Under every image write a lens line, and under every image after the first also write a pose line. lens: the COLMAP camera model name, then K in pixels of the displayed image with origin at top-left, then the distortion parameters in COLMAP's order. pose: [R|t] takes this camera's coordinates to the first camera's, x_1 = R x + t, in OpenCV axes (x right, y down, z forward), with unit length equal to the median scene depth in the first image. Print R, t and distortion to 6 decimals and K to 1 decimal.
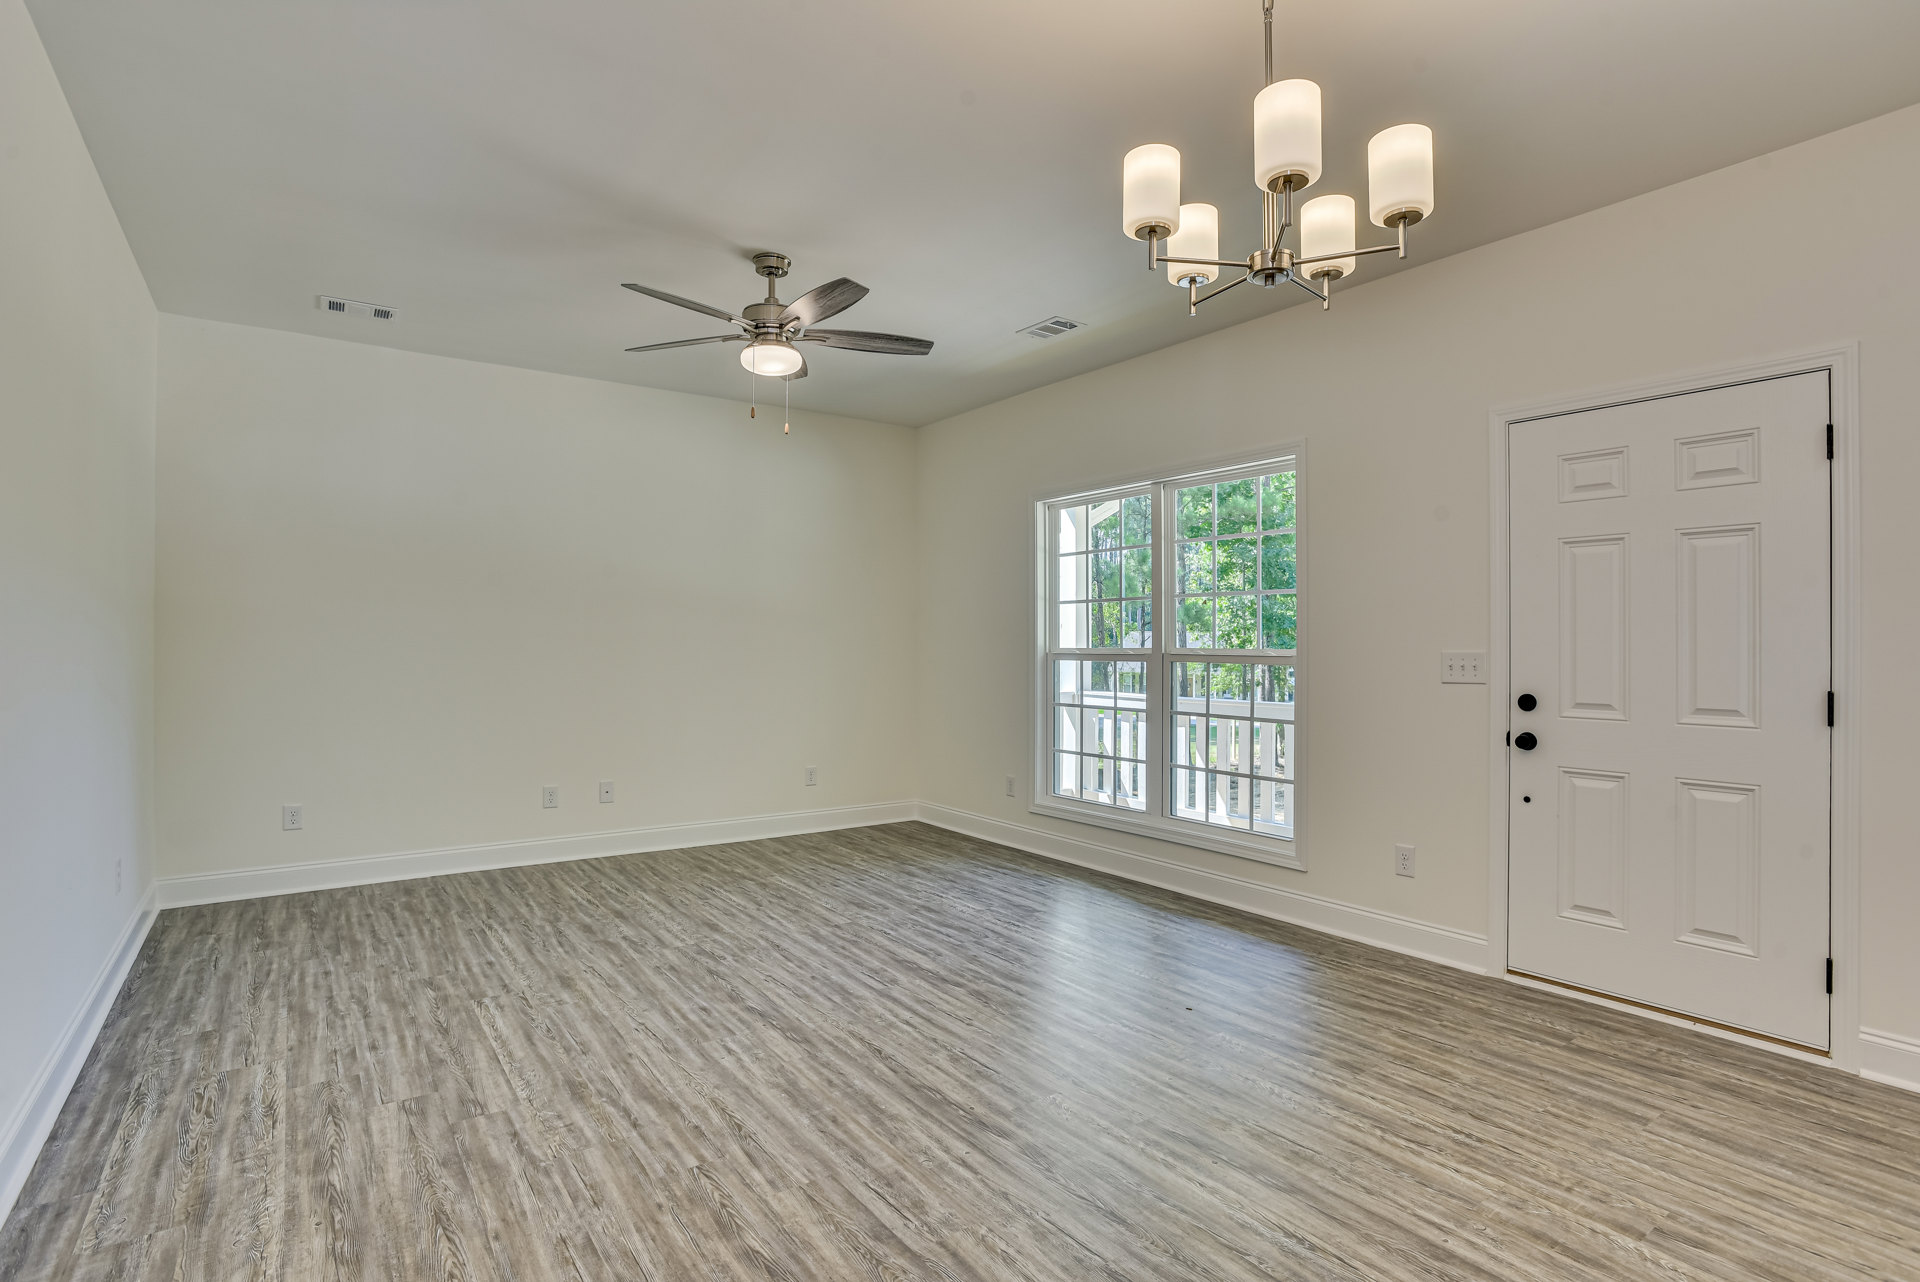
lens RADIAL K [[947.3, 0, 955.6], [0, 947.3, 649.0], [0, 0, 1]] dist [-0.064338, 0.026467]
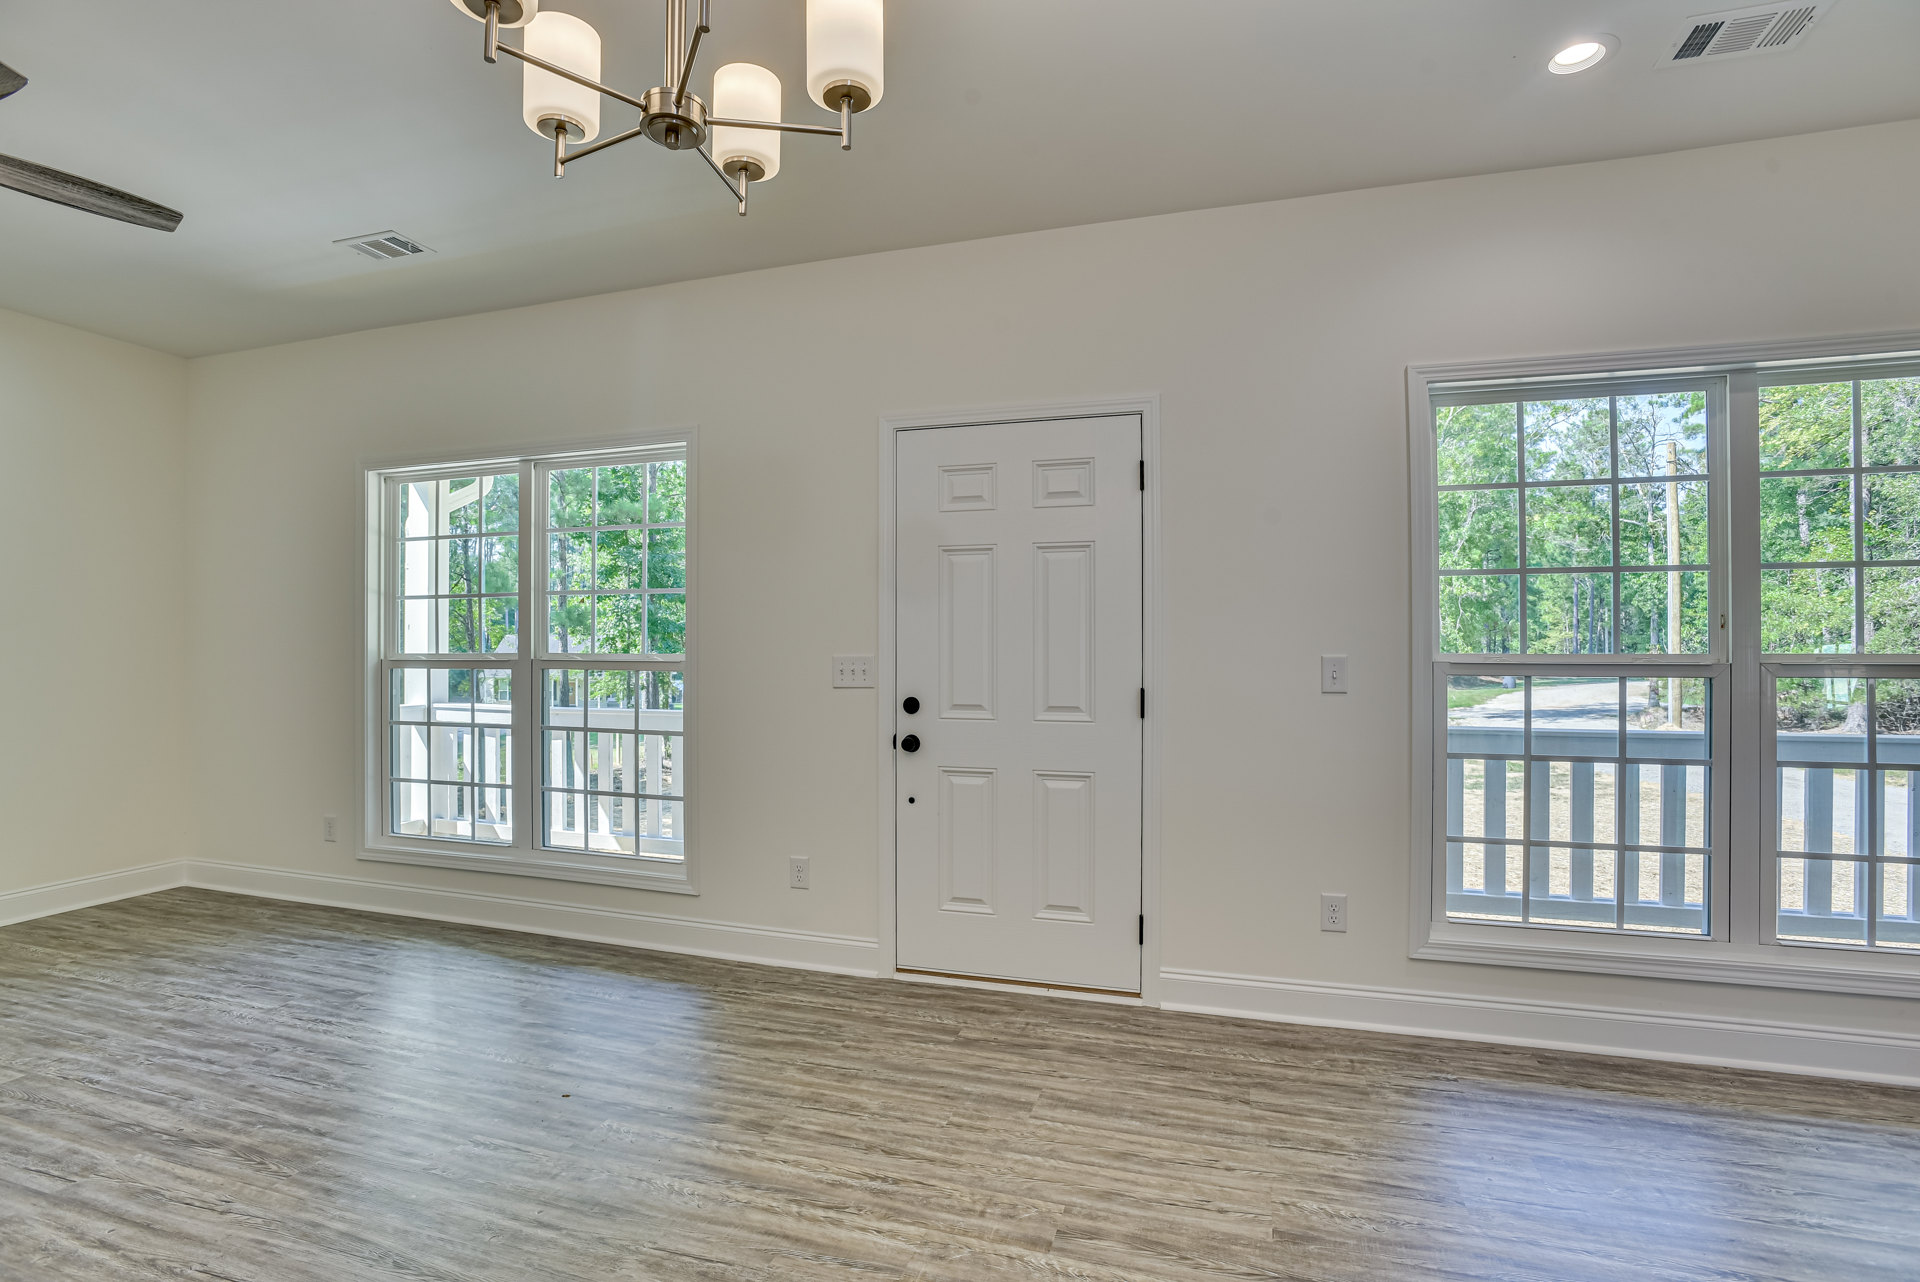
lens RADIAL K [[921.1, 0, 957.7], [0, 921.1, 639.0], [0, 0, 1]] dist [-0.052108, 0.017721]
pose [[0.800625, 0.005057, 0.599145, 0.050559], [0.004110, 0.999895, -0.013930, -0.000919], [-0.599152, 0.013615, 0.800519, 0.162888]]
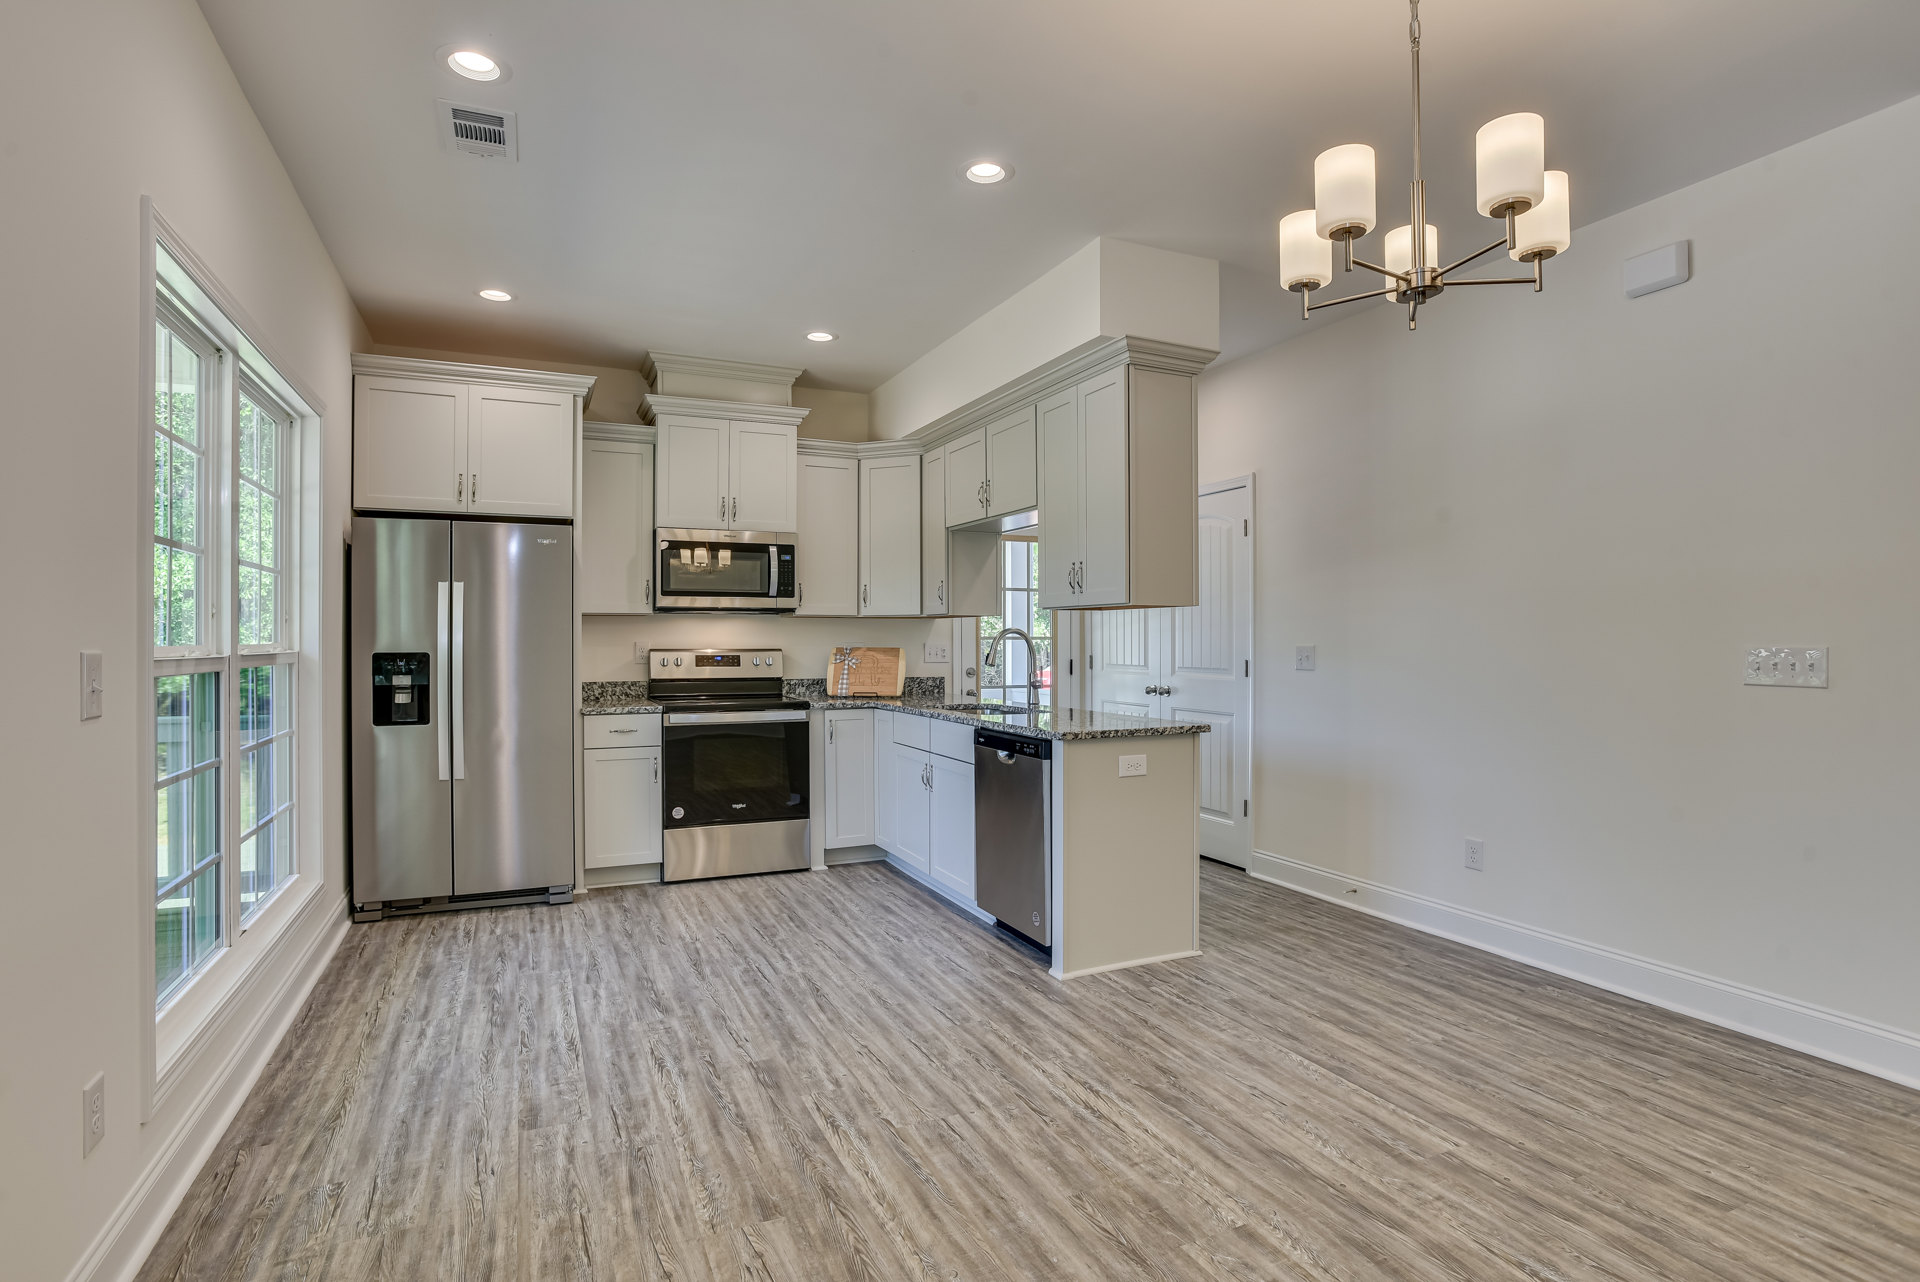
lens RADIAL K [[947.3, 0, 955.6], [0, 947.3, 649.0], [0, 0, 1]] dist [-0.064338, 0.026467]
pose [[-0.982682, -0.003241, 0.185271, 0.351101], [-0.000886, 0.999918, 0.012790, -0.002871], [-0.185298, 0.012404, -0.982604, 1.119242]]
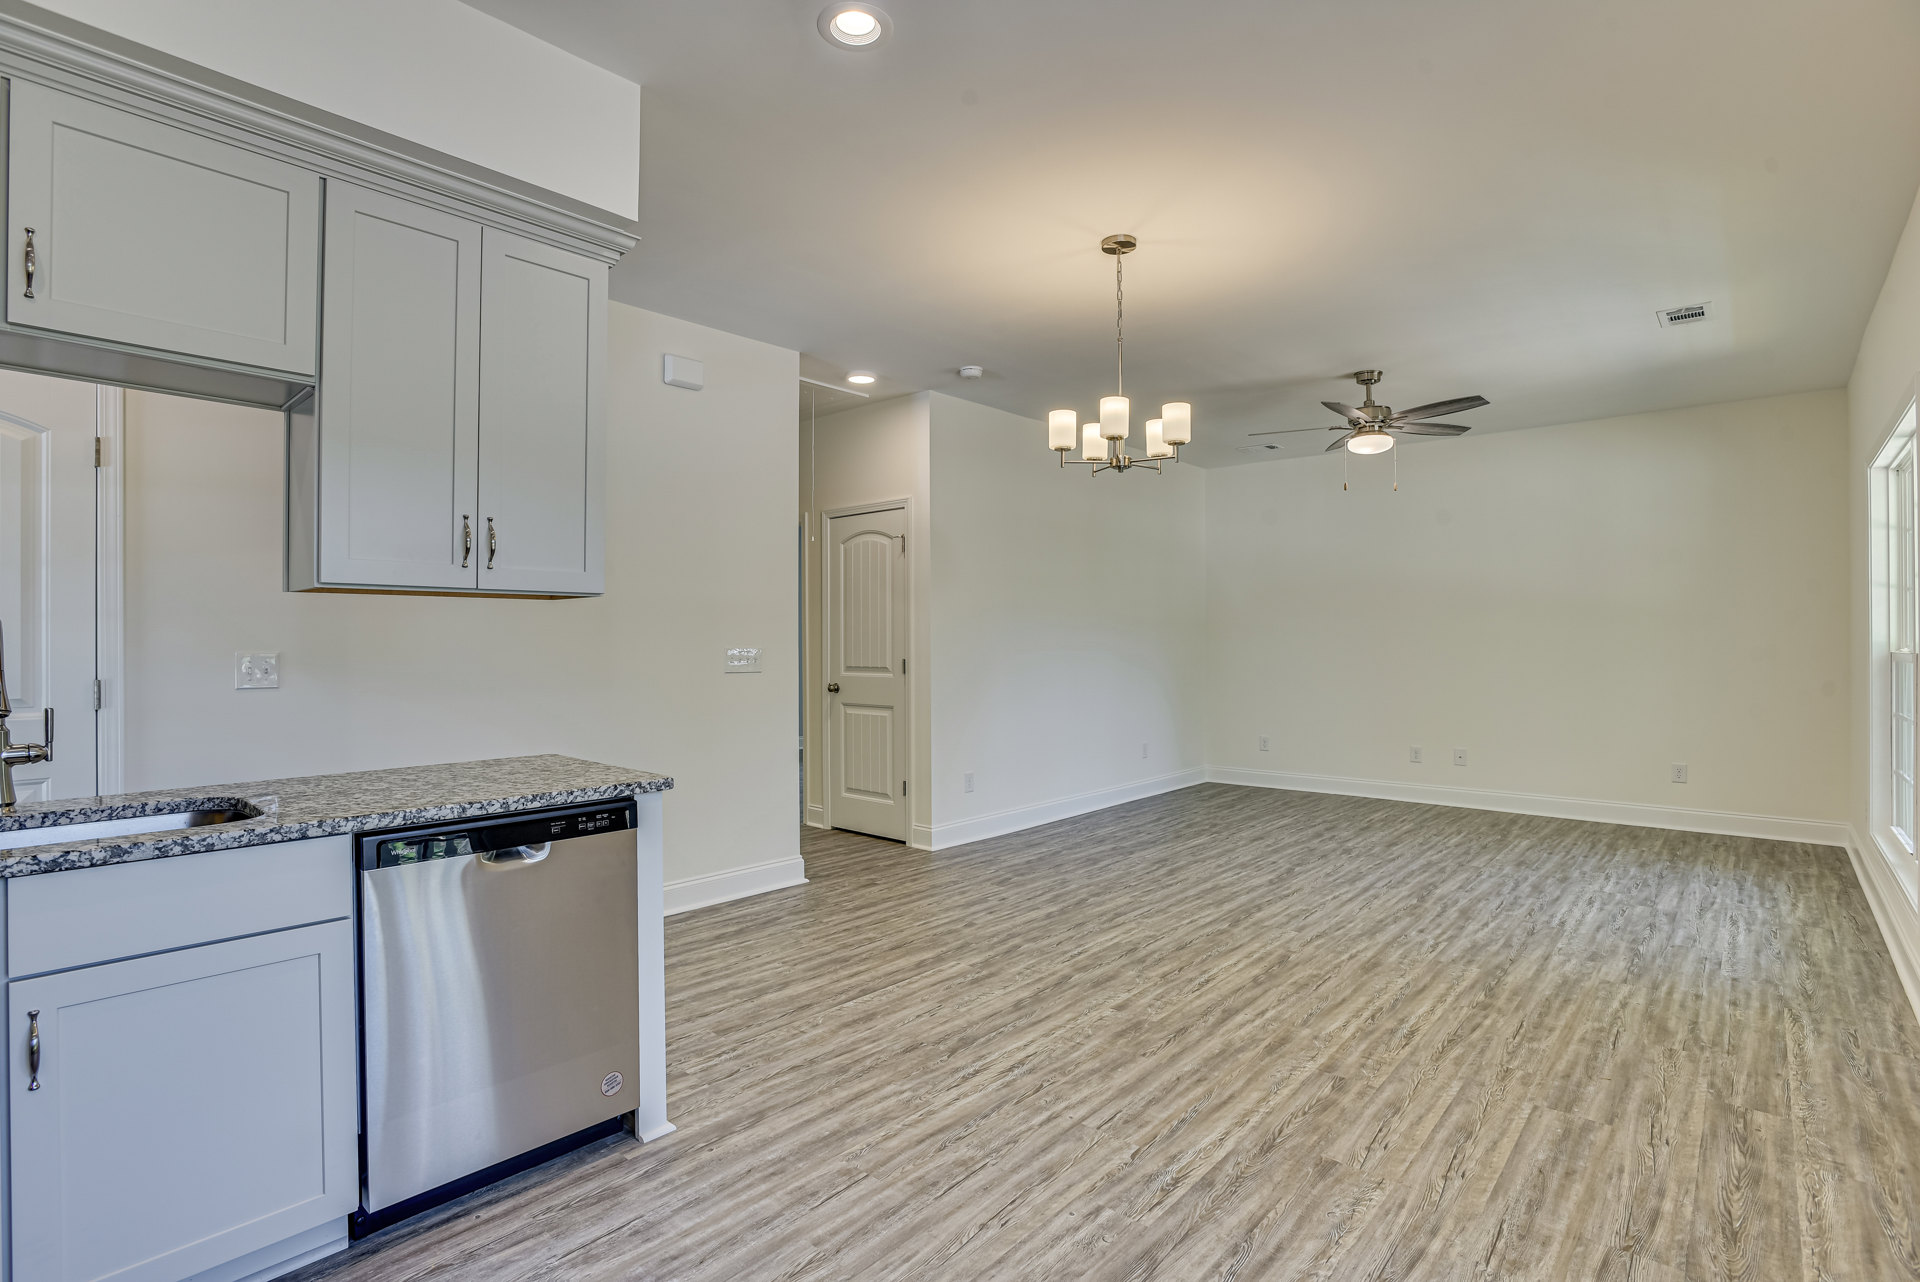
lens RADIAL K [[921.1, 0, 957.7], [0, 921.1, 639.0], [0, 0, 1]] dist [-0.052108, 0.017721]
pose [[0.222187, -0.005496, -0.974989, 1.202188], [-0.001921, 0.999980, -0.006074, -0.000770], [0.975002, 0.003222, 0.222172, 0.092343]]
